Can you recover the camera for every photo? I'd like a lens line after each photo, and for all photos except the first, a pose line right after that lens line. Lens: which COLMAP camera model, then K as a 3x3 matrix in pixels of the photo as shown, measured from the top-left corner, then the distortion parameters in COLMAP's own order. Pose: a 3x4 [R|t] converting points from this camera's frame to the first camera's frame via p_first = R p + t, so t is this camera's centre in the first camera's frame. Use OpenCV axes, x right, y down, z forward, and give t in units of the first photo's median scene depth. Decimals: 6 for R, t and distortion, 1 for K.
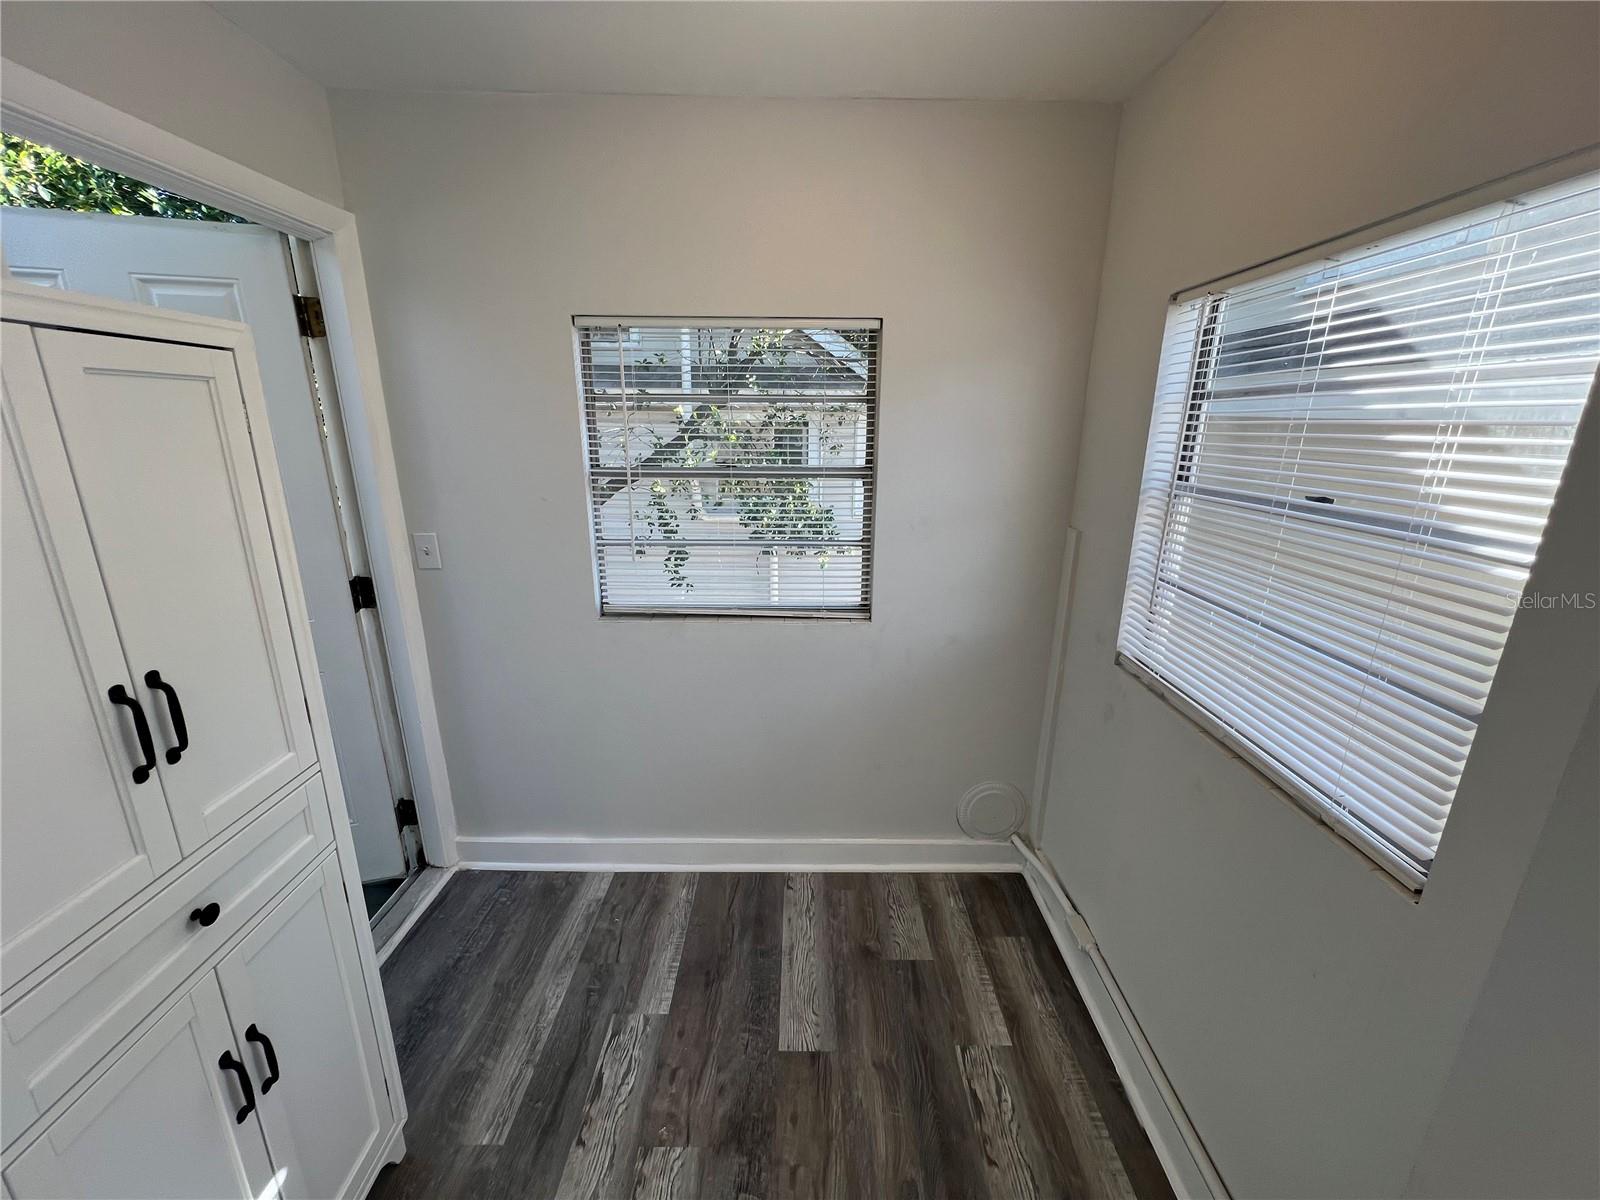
lens RADIAL K [[637.0, 0, 804.1], [0, 637.0, 592.8], [0, 0, 1]] dist [0.001009, 0.000329]
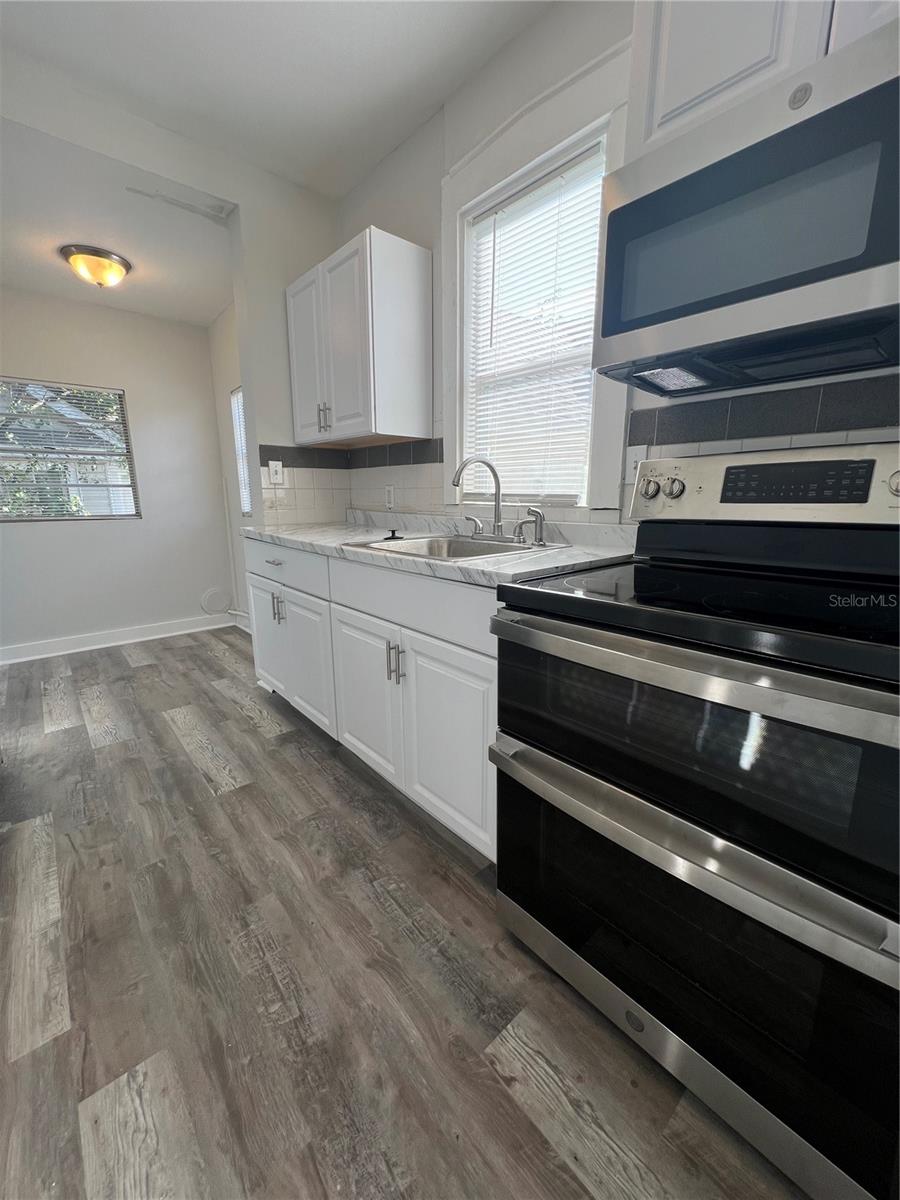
lens RADIAL K [[477.8, 0, 448.7], [0, 477.8, 599.7], [0, 0, 1]] dist [0.001009, 0.000329]
pose [[0.761875, -0.151924, 0.629655, -0.209351], [0.191162, 0.981543, 0.005525, 0.605705], [-0.618873, 0.116157, 0.776855, -1.142210]]
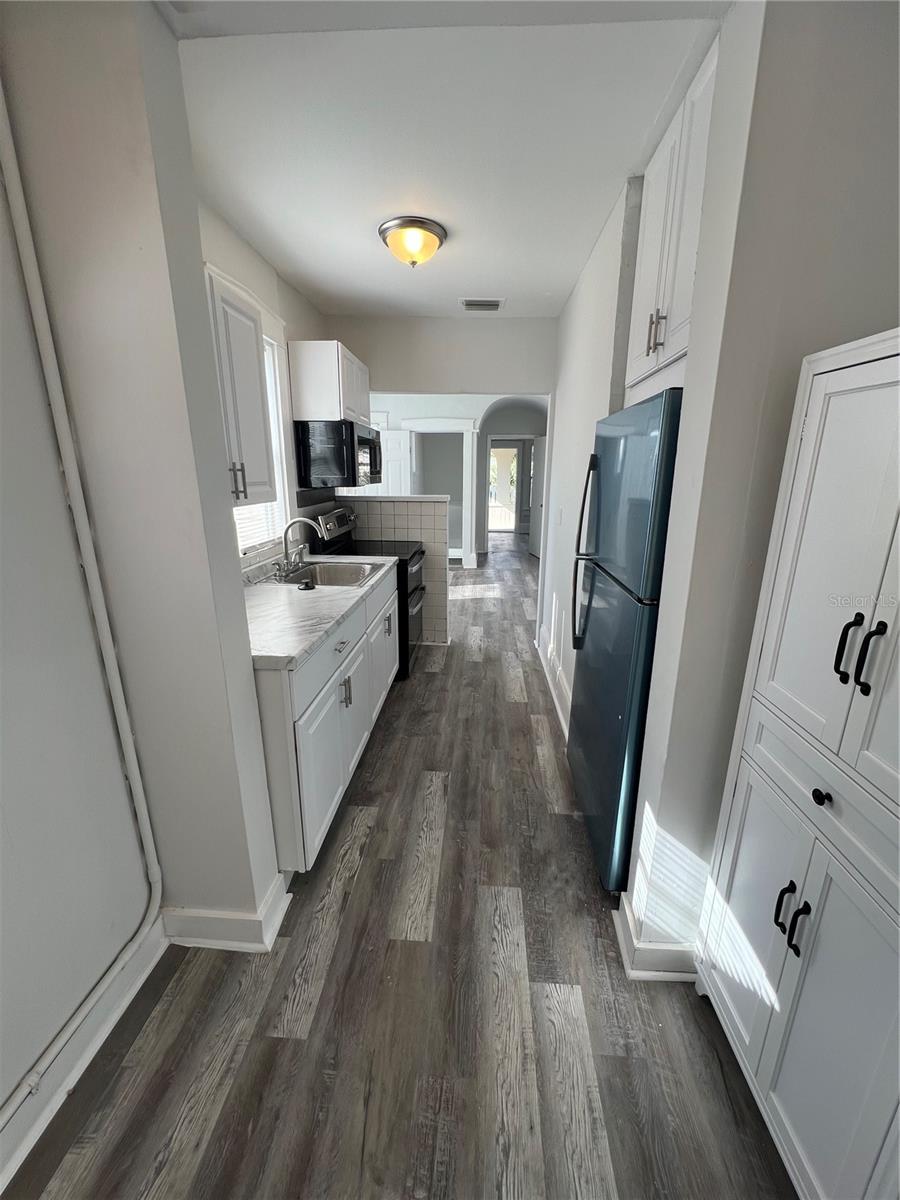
lens RADIAL K [[477.8, 0, 454.0], [0, 477.8, 604.7], [0, 0, 1]] dist [0.001009, 0.000329]
pose [[-0.997081, -0.036107, 0.067276, -0.102001], [0.005101, 0.847647, 0.530537, -0.195876], [-0.076182, 0.529331, -0.844988, 0.846786]]
